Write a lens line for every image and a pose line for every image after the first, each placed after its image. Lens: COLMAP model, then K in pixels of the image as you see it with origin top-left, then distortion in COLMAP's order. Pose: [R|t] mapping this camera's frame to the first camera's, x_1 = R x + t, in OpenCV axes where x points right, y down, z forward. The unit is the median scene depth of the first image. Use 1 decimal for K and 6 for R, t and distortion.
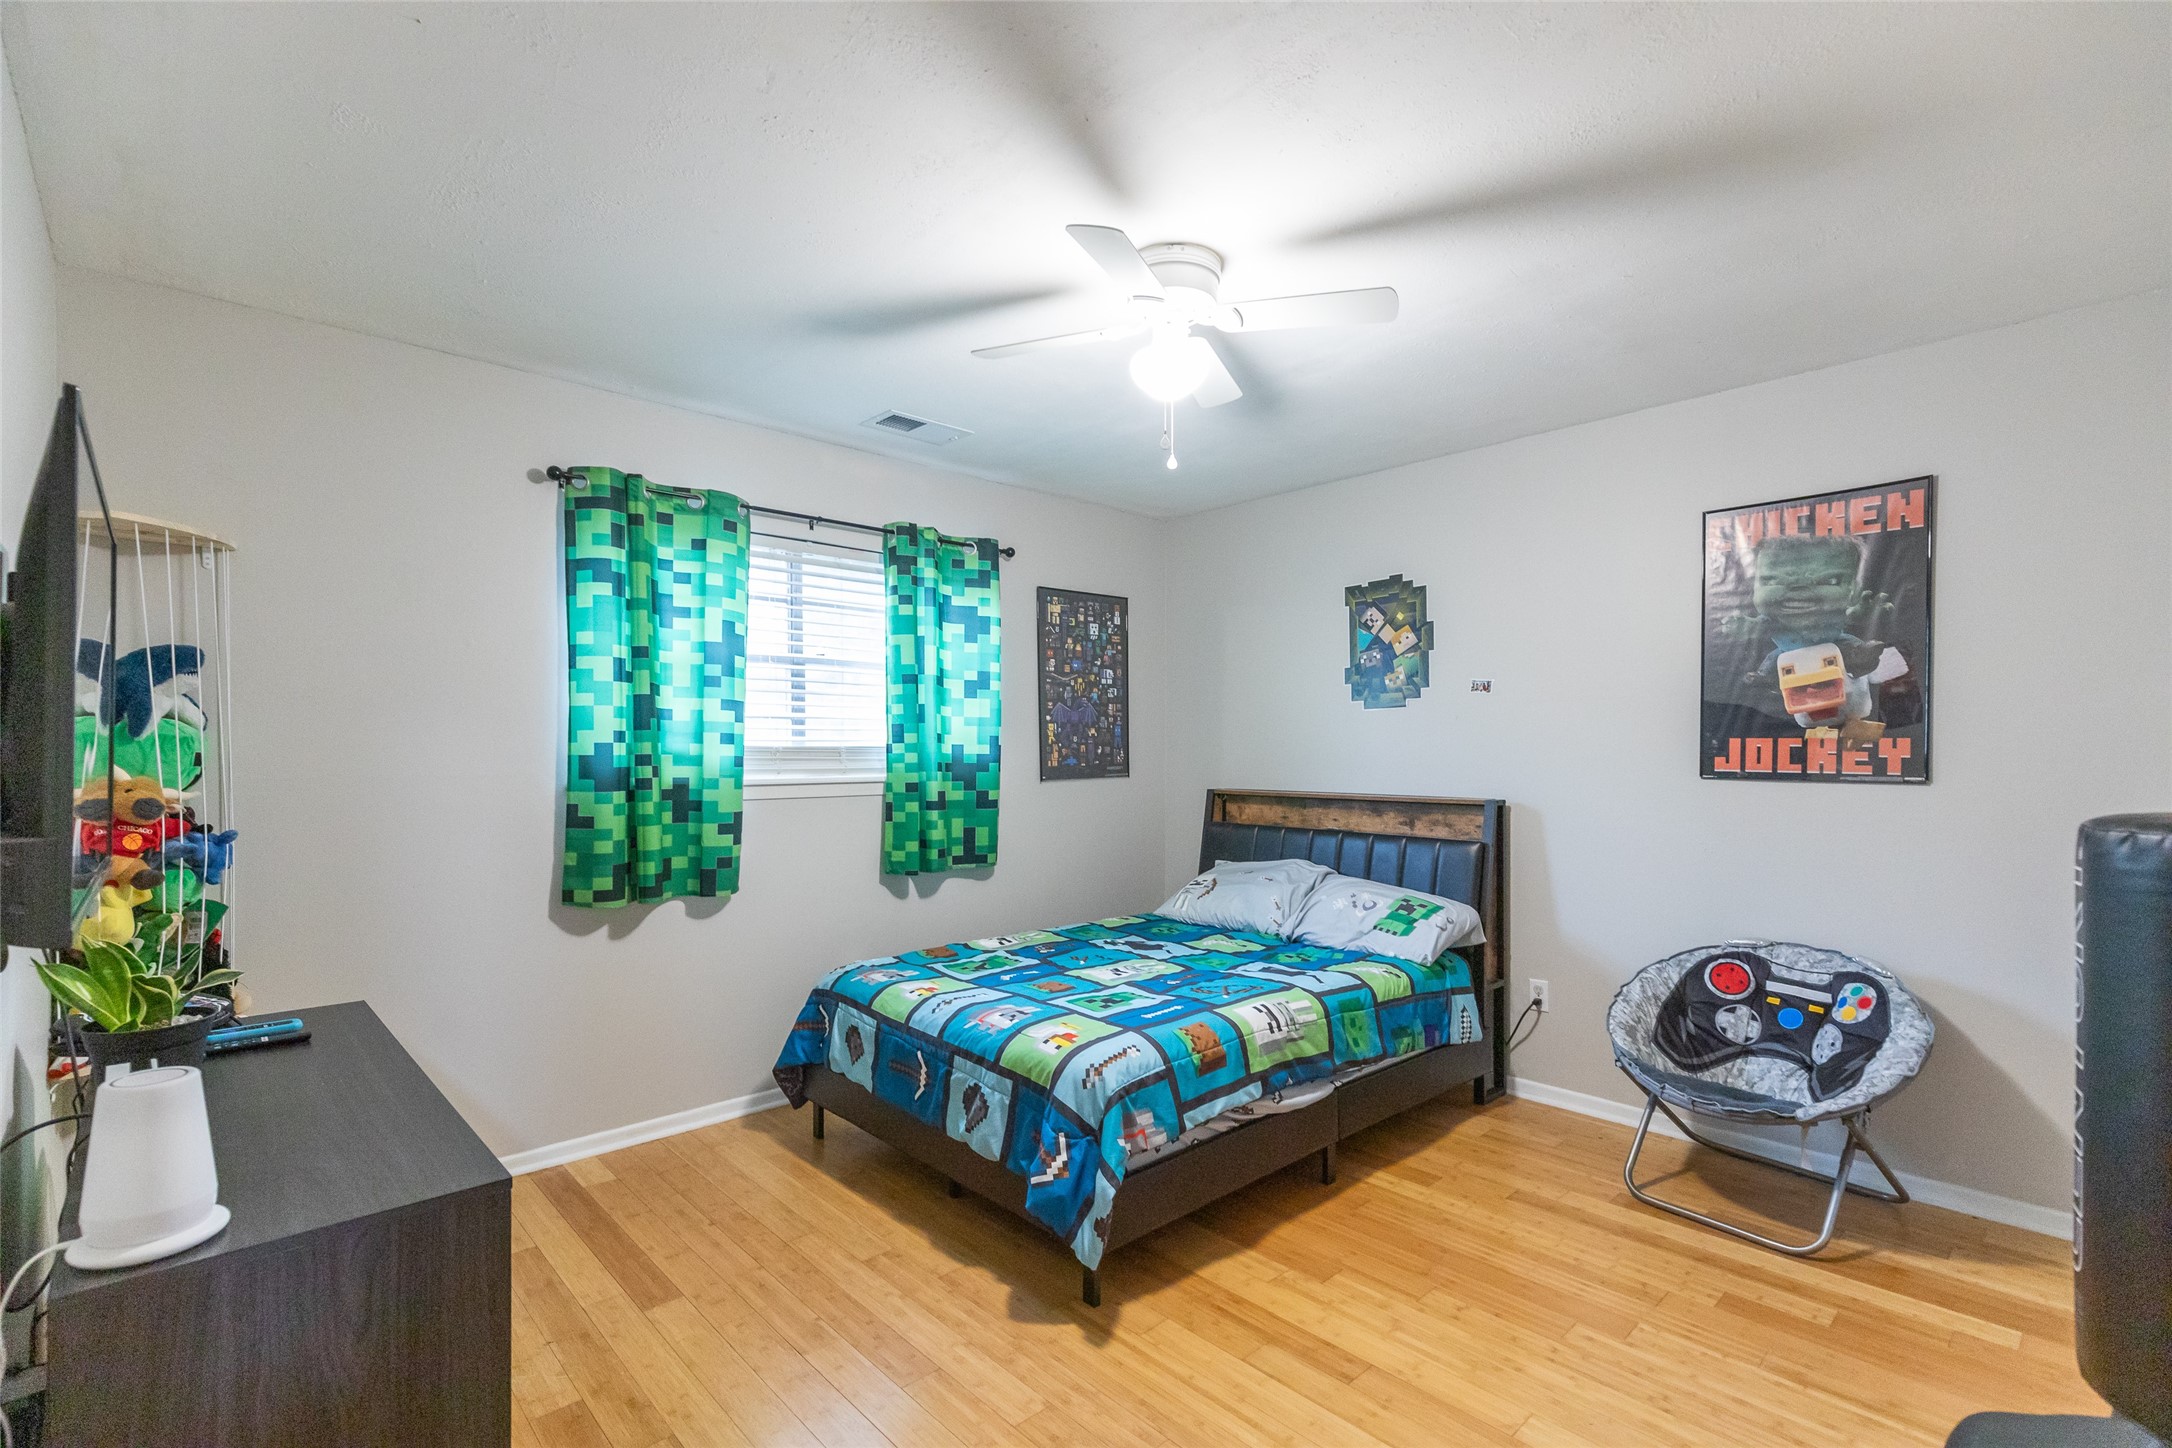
lens RADIAL K [[990.1, 0, 1085.0], [0, 990.1, 743.0], [0, 0, 1]] dist [0.013041, -0.000164]
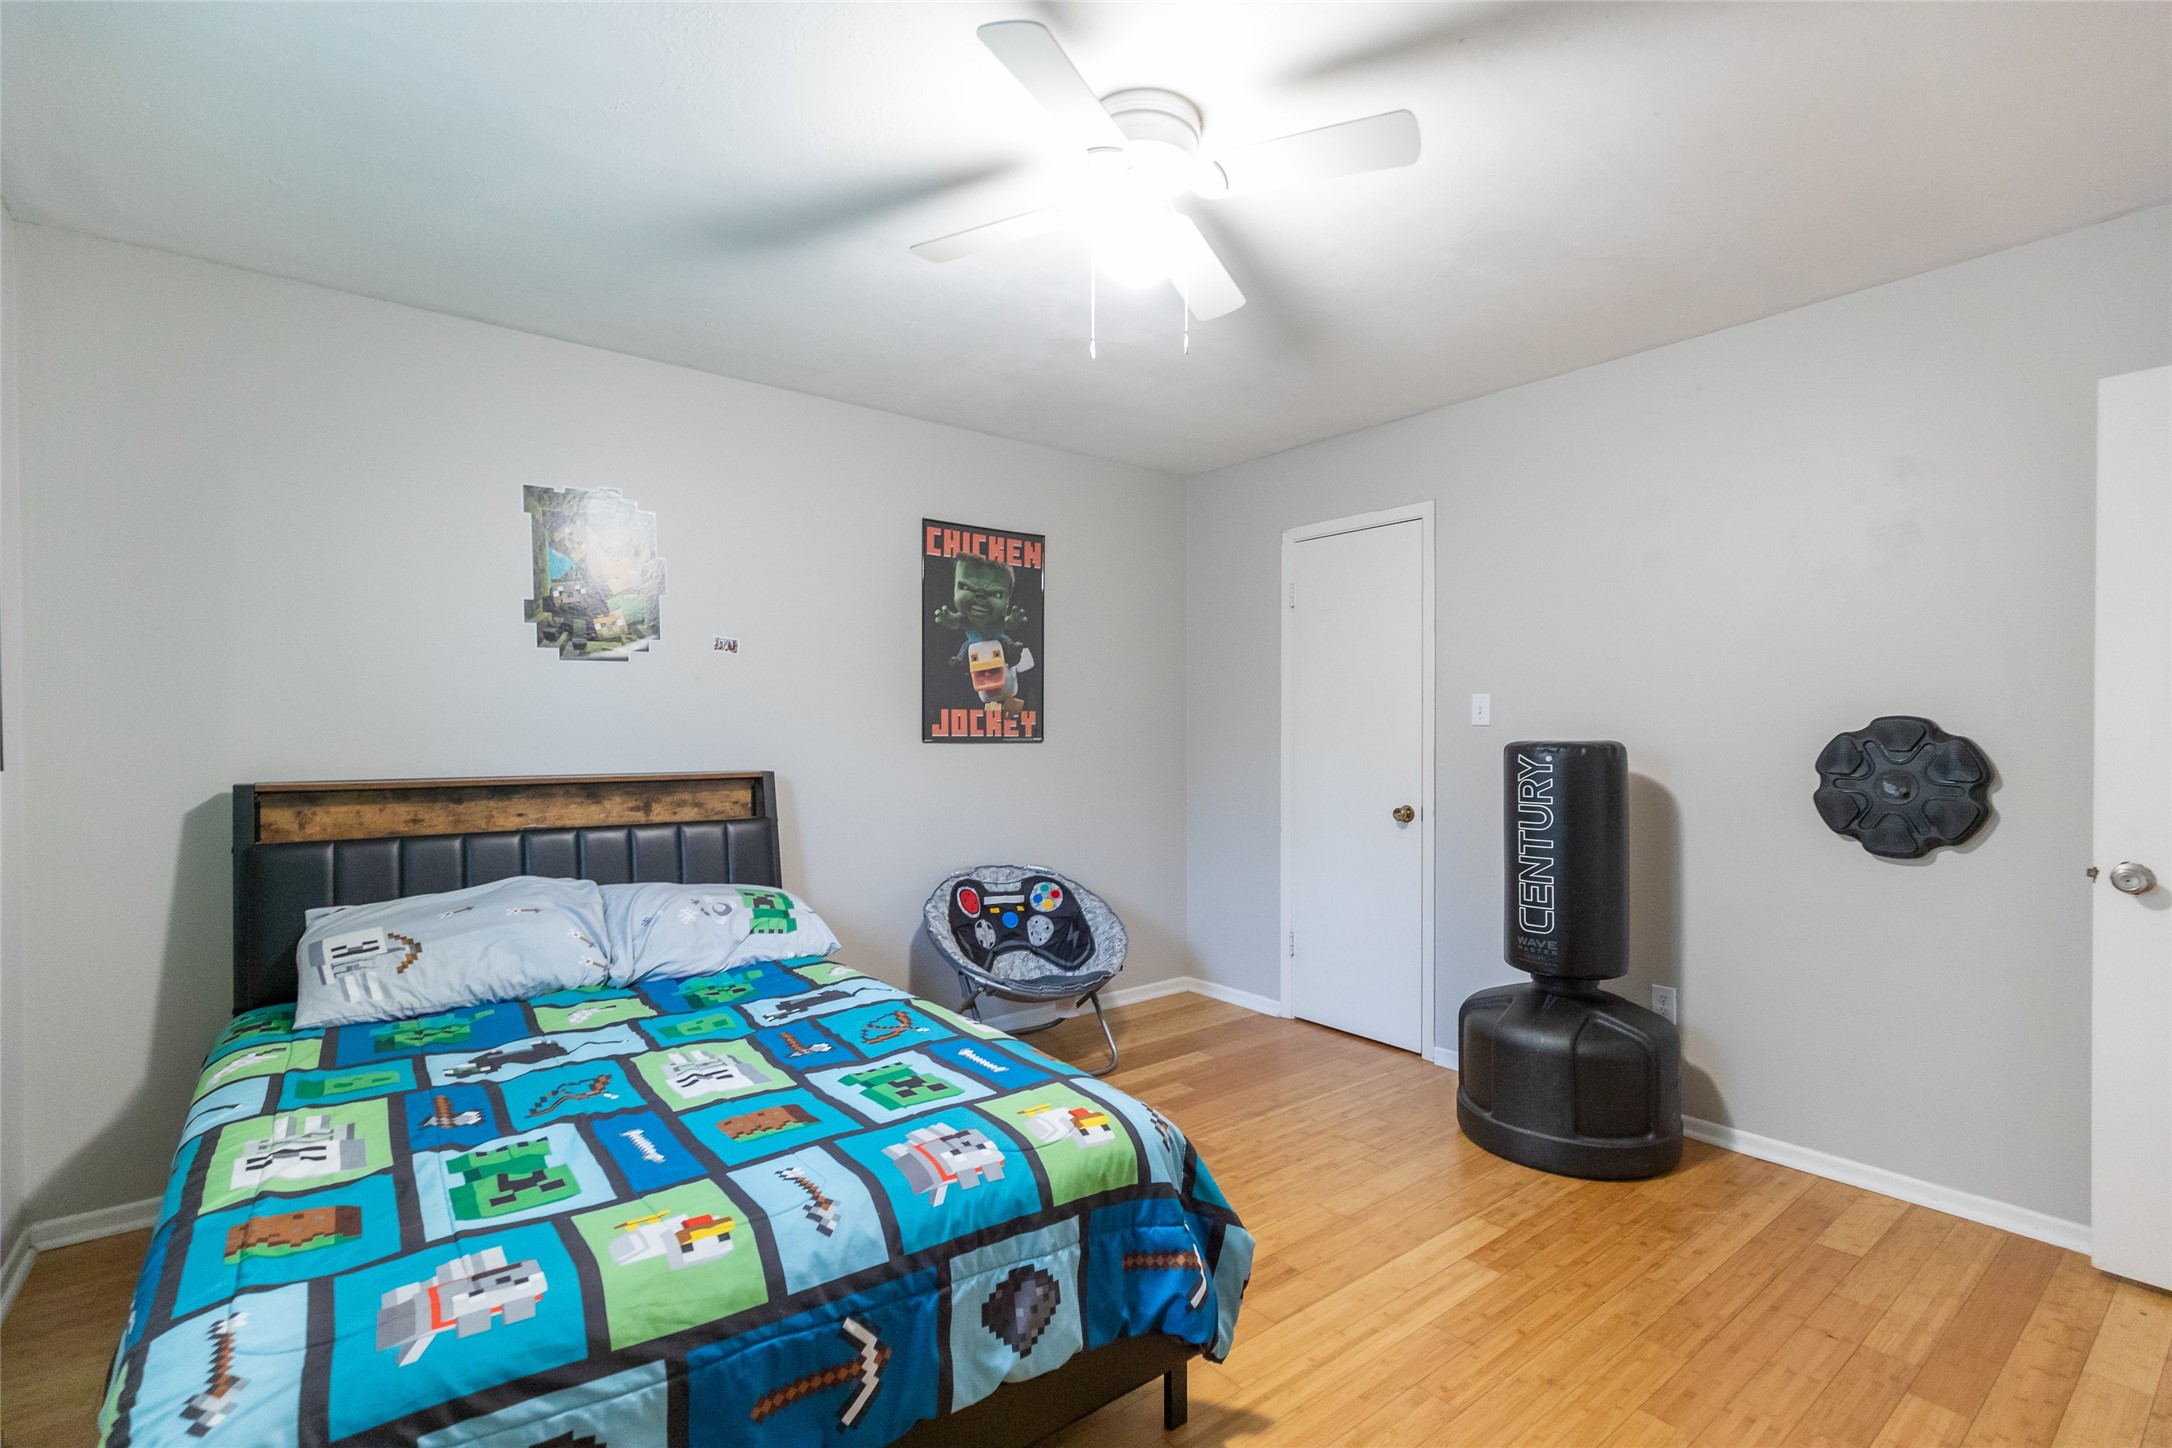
lens RADIAL K [[990.1, 0, 1087.6], [0, 990.1, 723.1], [0, 0, 1]] dist [0.013041, -0.000164]
pose [[0.074703, 0.006686, 0.997183, -0.587309], [-0.007871, 0.999950, -0.006115, 0.019678], [-0.997175, -0.007392, 0.074752, 0.772849]]
